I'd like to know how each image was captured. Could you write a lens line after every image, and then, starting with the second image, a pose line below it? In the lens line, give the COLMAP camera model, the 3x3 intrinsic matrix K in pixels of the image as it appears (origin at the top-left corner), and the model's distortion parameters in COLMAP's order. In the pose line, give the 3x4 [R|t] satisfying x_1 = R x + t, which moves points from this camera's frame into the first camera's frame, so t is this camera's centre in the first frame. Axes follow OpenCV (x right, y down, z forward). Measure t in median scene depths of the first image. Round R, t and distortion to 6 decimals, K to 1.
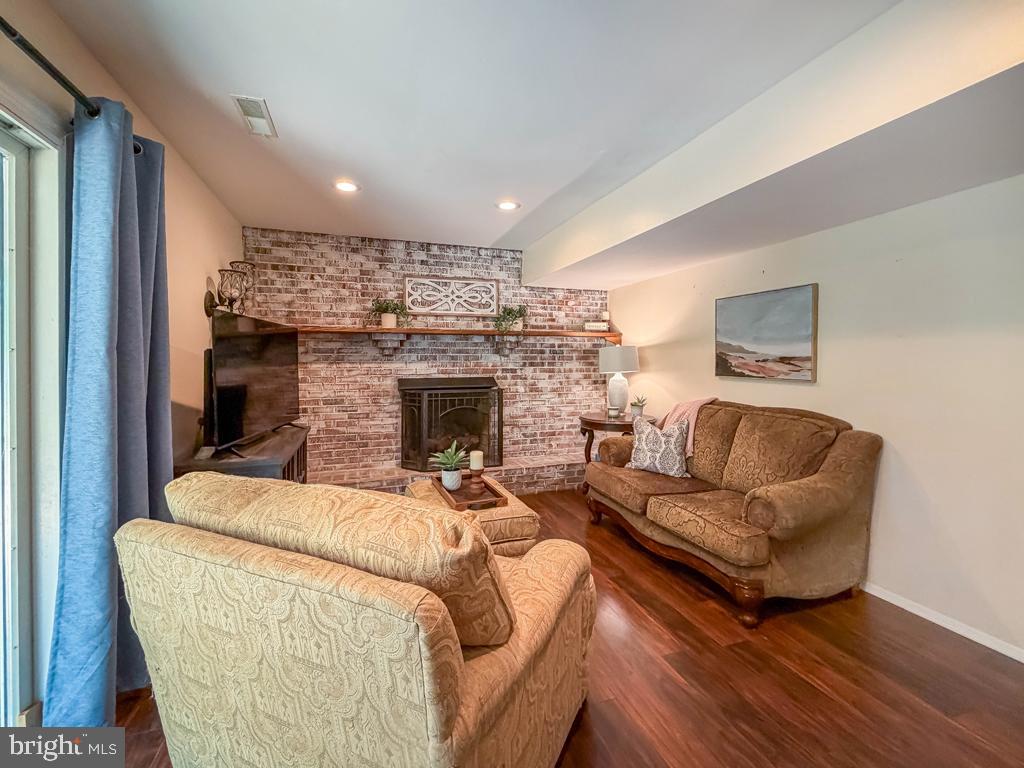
lens RADIAL K [[428.2, 0, 495.4], [0, 428.2, 360.1], [0, 0, 1]] dist [0.000611, 0.000111]
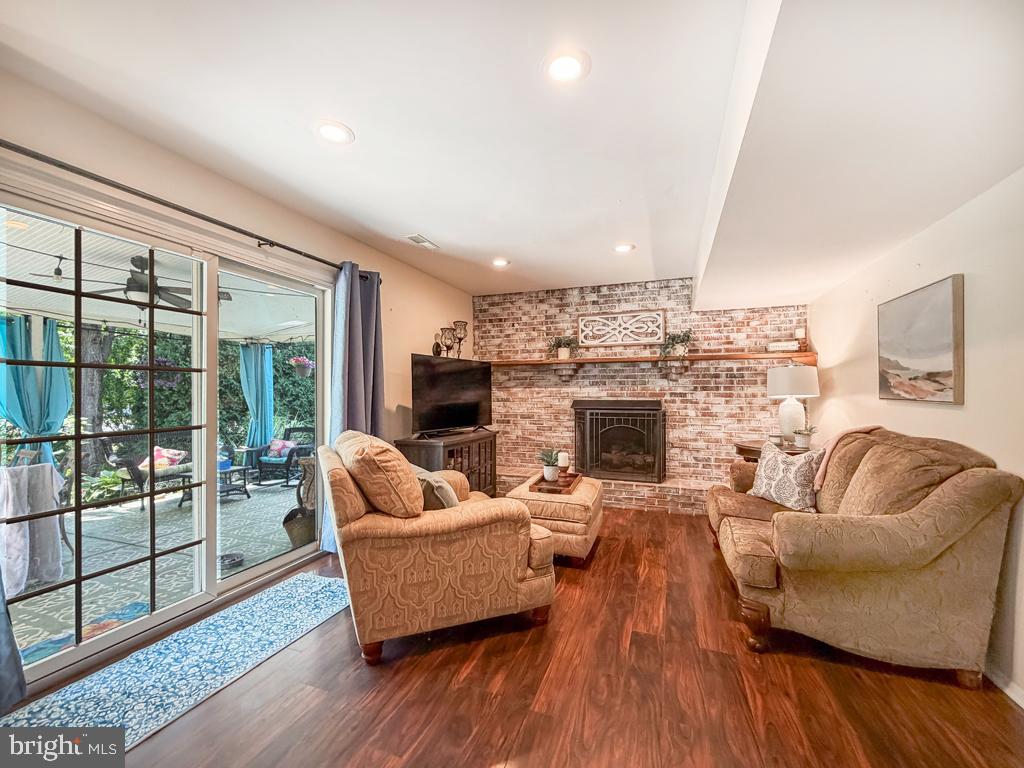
lens RADIAL K [[419.6, 0, 514.9], [0, 419.6, 386.2], [0, 0, 1]] dist [0.000025, -0.000039]
pose [[0.779900, -0.007367, -0.625861, 0.386910], [-0.001359, 0.999908, -0.013464, 0.019444], [0.625903, 0.011351, 0.779818, -0.043355]]
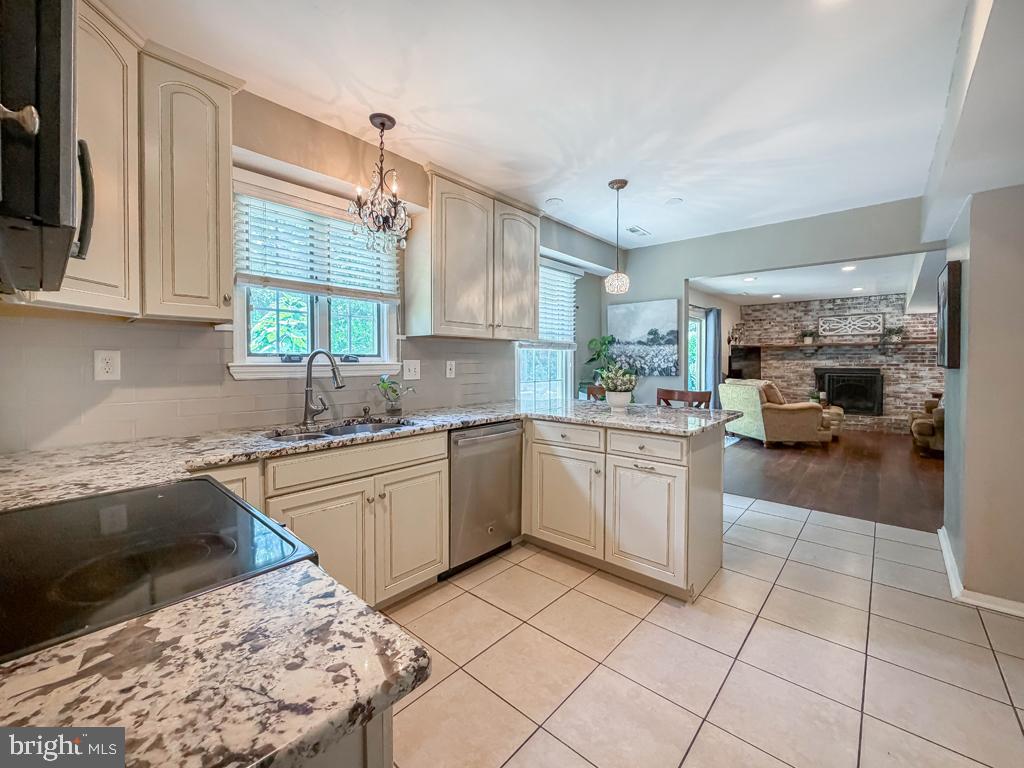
lens RADIAL K [[442.4, 0, 494.2], [0, 442.4, 367.9], [0, 0, 1]] dist [0.000280, -0.000120]
pose [[0.497608, 0.015148, -0.867270, 0.829316], [-0.000727, 0.999854, 0.017047, 0.007575], [0.867402, -0.007853, 0.497547, -1.353710]]
